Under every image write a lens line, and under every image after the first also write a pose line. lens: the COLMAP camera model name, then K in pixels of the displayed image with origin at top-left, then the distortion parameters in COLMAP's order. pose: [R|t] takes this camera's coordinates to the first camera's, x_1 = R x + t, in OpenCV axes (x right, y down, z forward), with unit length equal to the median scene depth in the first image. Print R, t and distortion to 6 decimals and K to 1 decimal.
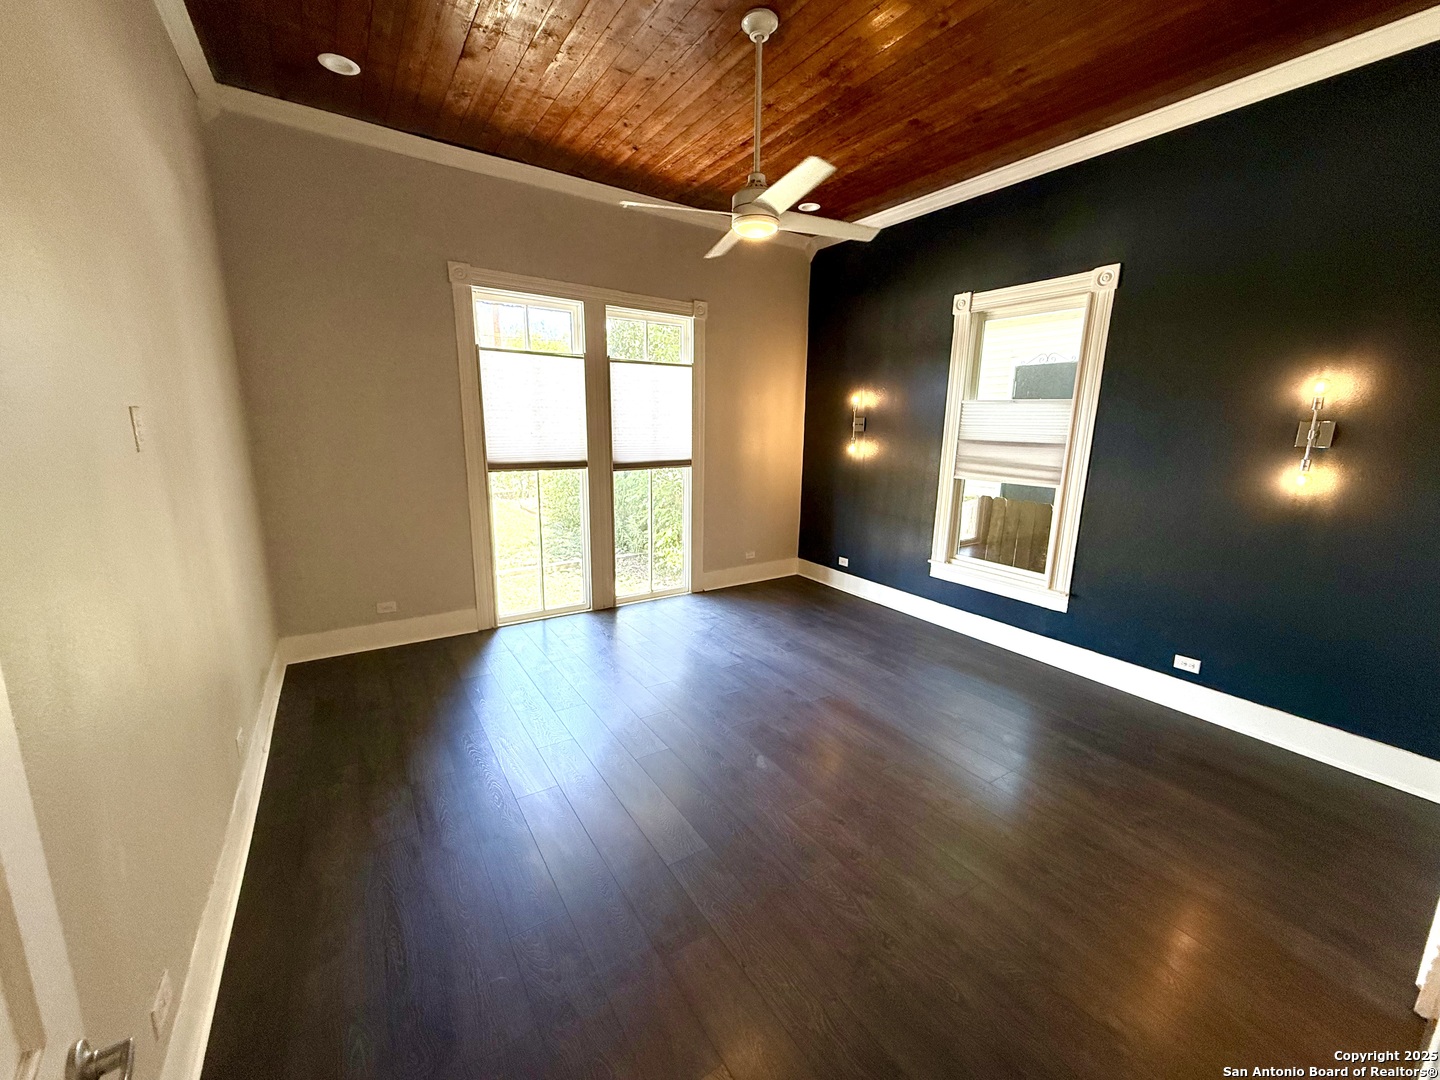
lens RADIAL K [[574.4, 0, 710.6], [0, 574.4, 538.7], [0, 0, 1]] dist [0.003938, -0.000733]
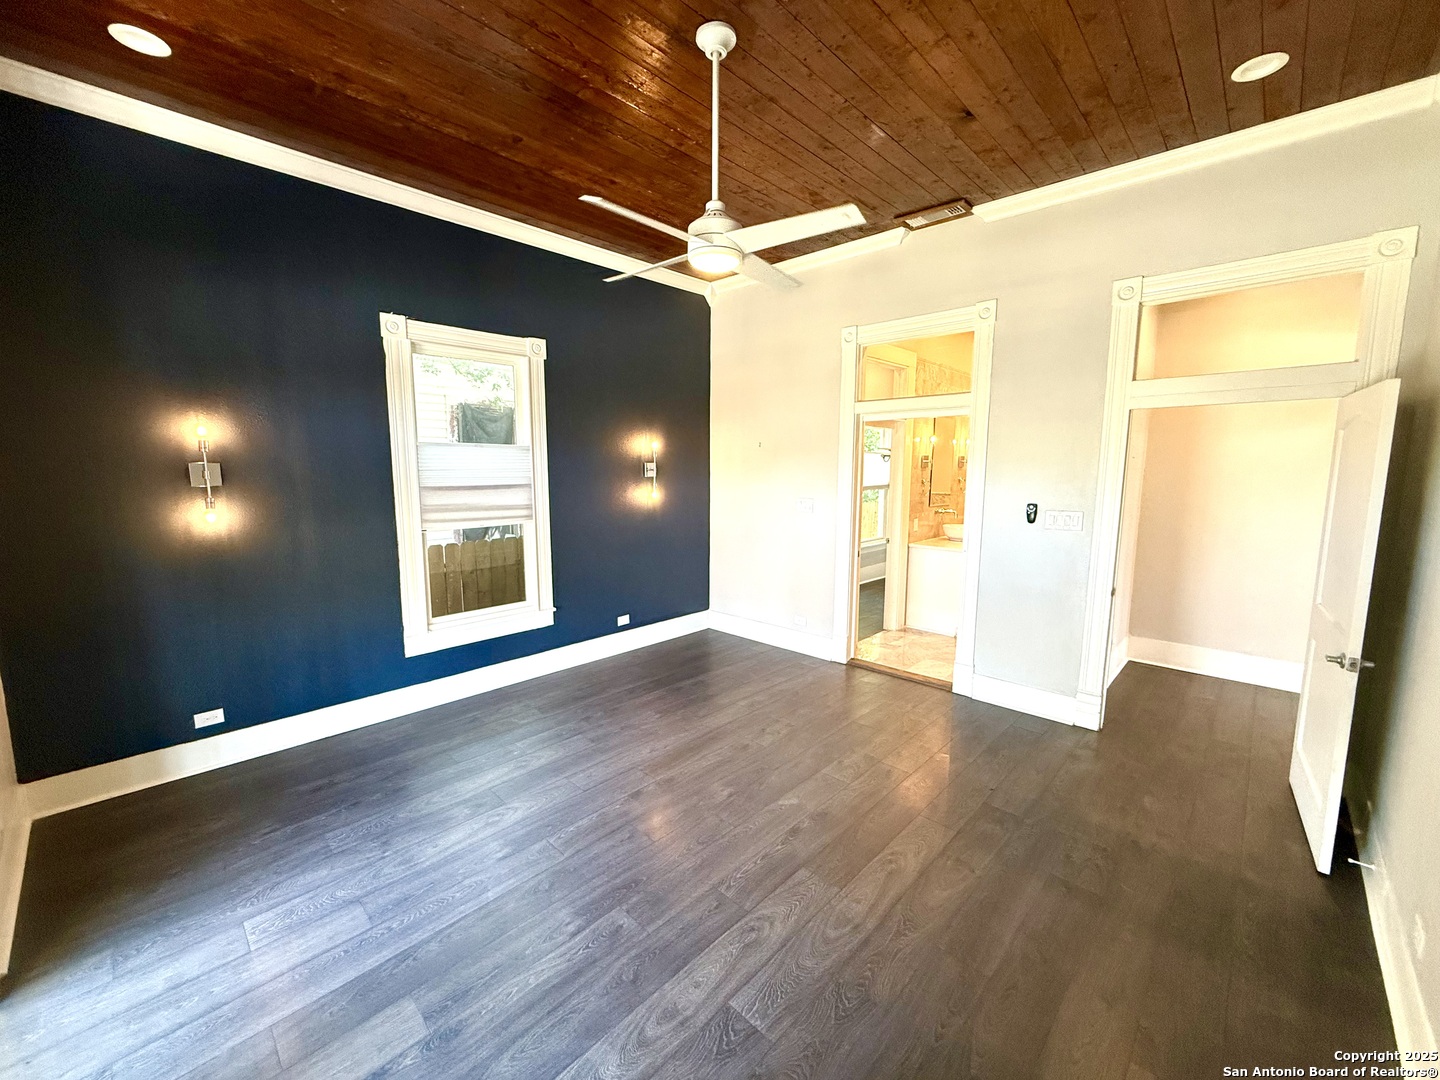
lens RADIAL K [[574.4, 0, 721.3], [0, 574.4, 537.6], [0, 0, 1]] dist [0.003938, -0.000733]
pose [[-0.237829, -0.141163, 0.960994, -0.487962], [0.195629, 0.962146, 0.189747, -0.169703], [-0.951402, 0.233126, -0.201211, 0.741924]]
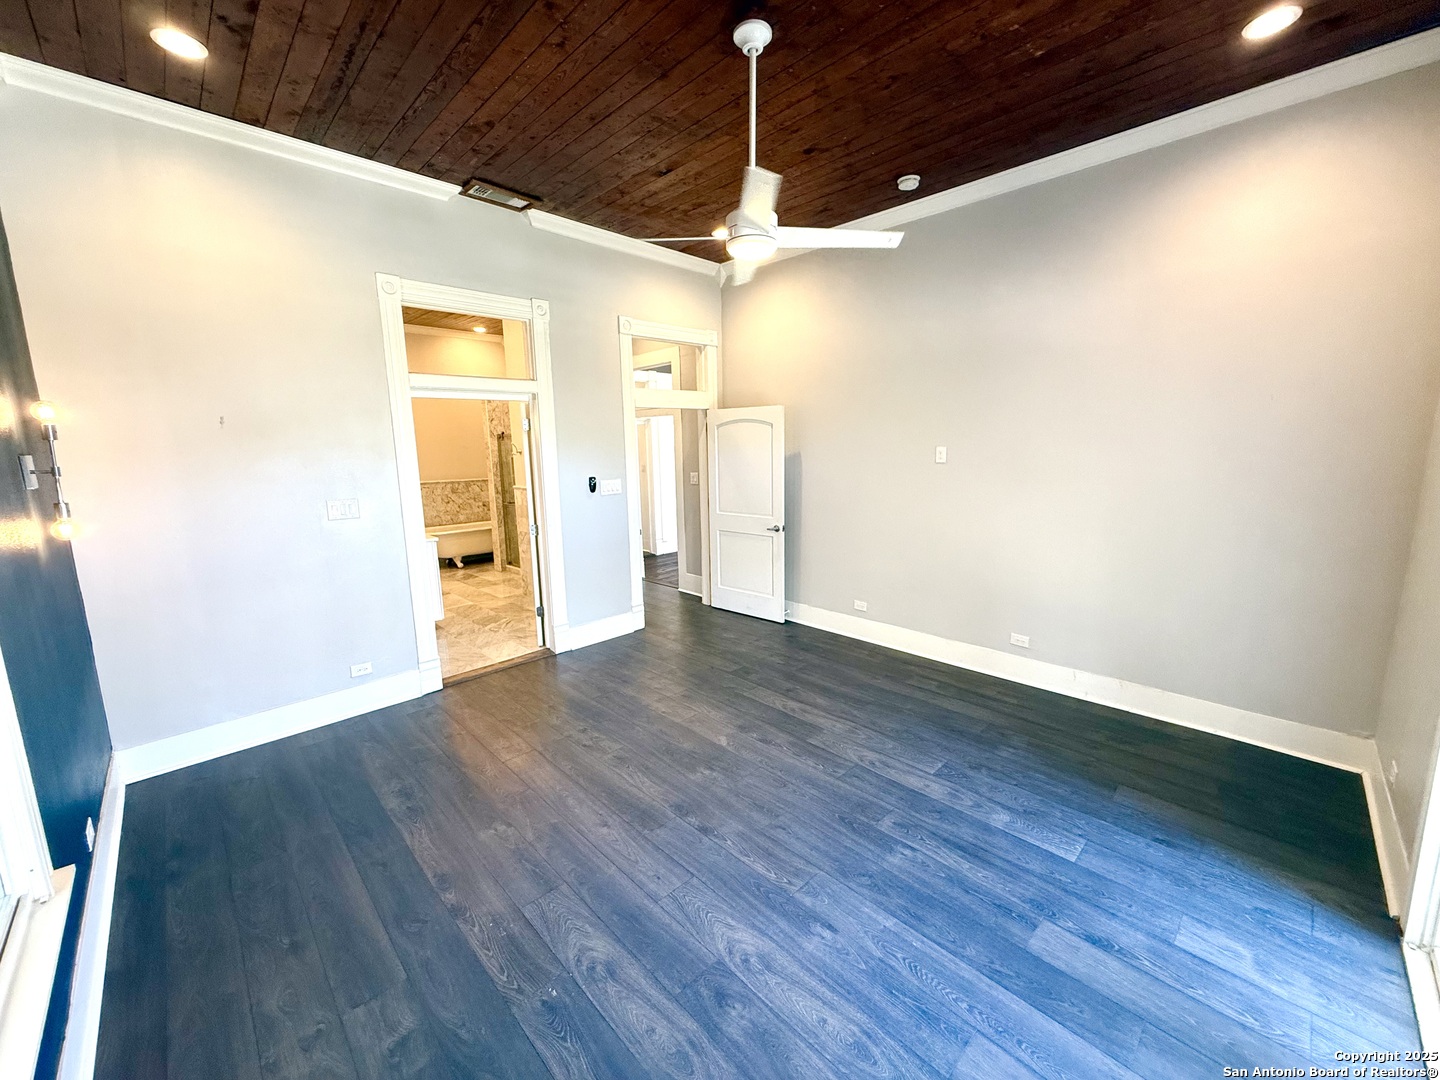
lens RADIAL K [[574.4, 0, 711.2], [0, 574.4, 538.2], [0, 0, 1]] dist [0.003938, -0.000733]
pose [[-0.980420, 0.028750, -0.194809, 0.200471], [-0.043044, 0.934073, 0.354478, -0.249065], [0.192157, 0.355922, -0.914546, 1.174370]]
